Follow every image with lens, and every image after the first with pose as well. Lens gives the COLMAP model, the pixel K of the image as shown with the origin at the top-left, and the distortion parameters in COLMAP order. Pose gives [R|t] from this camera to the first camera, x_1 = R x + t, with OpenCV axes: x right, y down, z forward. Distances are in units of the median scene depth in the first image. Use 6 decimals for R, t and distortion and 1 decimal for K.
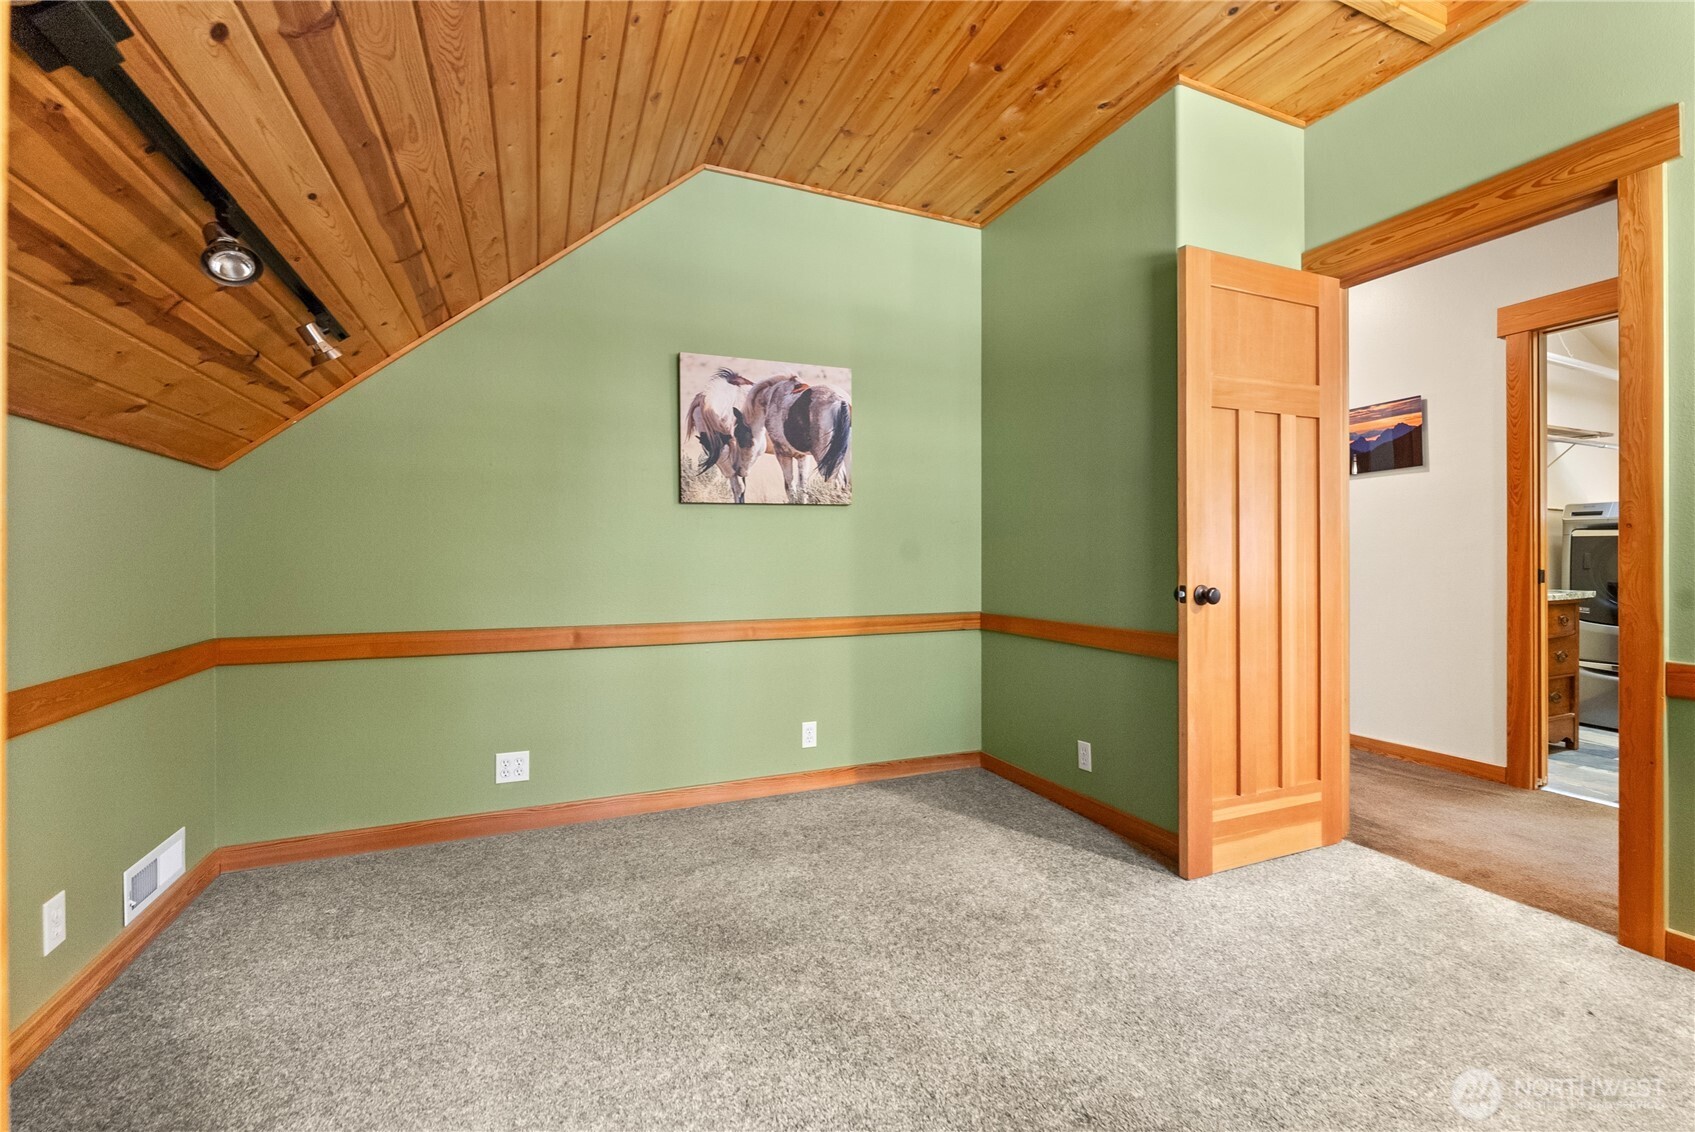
lens RADIAL K [[693.3, 0, 840.6], [0, 693.3, 557.7], [0, 0, 1]] dist [-0.001959, 0.001631]
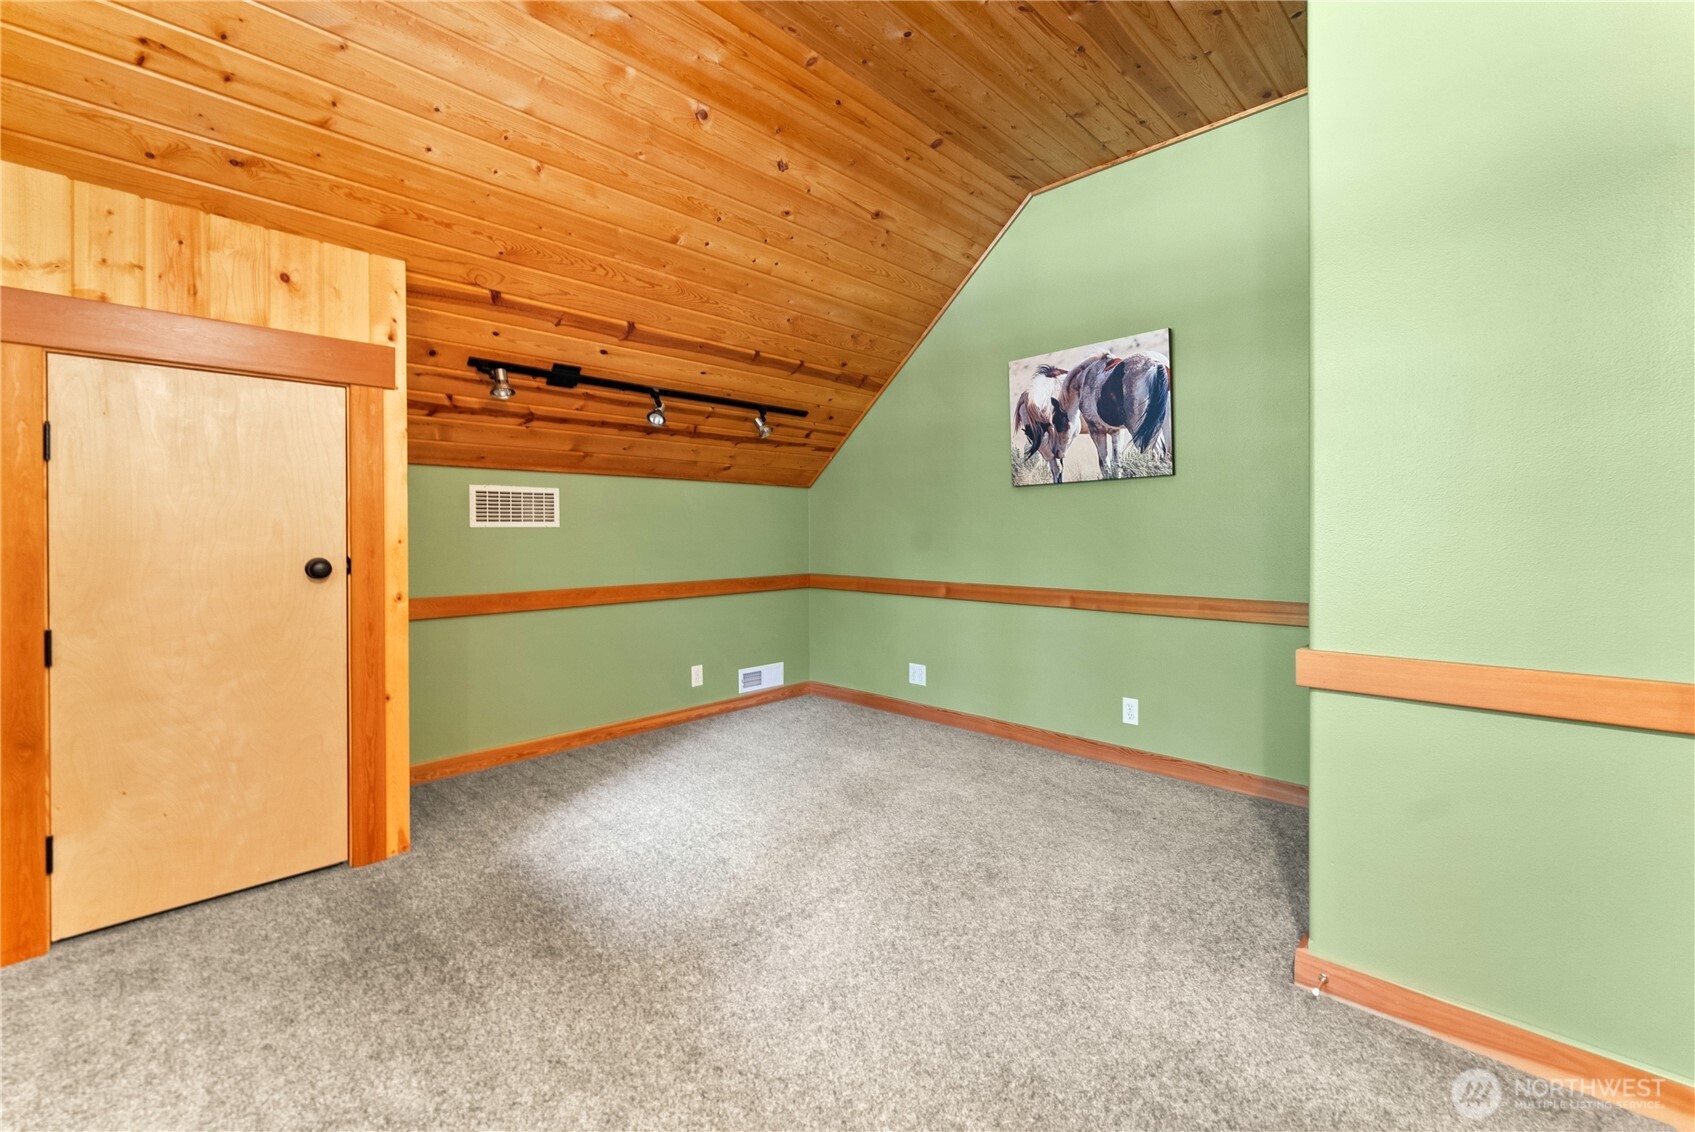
lens RADIAL K [[693.3, 0, 876.7], [0, 693.3, 538.0], [0, 0, 1]] dist [-0.001959, 0.001631]
pose [[0.415729, 0.006228, -0.909467, 0.738398], [0.000302, 0.999976, 0.006985, 0.001547], [0.909489, -0.003179, 0.415717, 0.275122]]
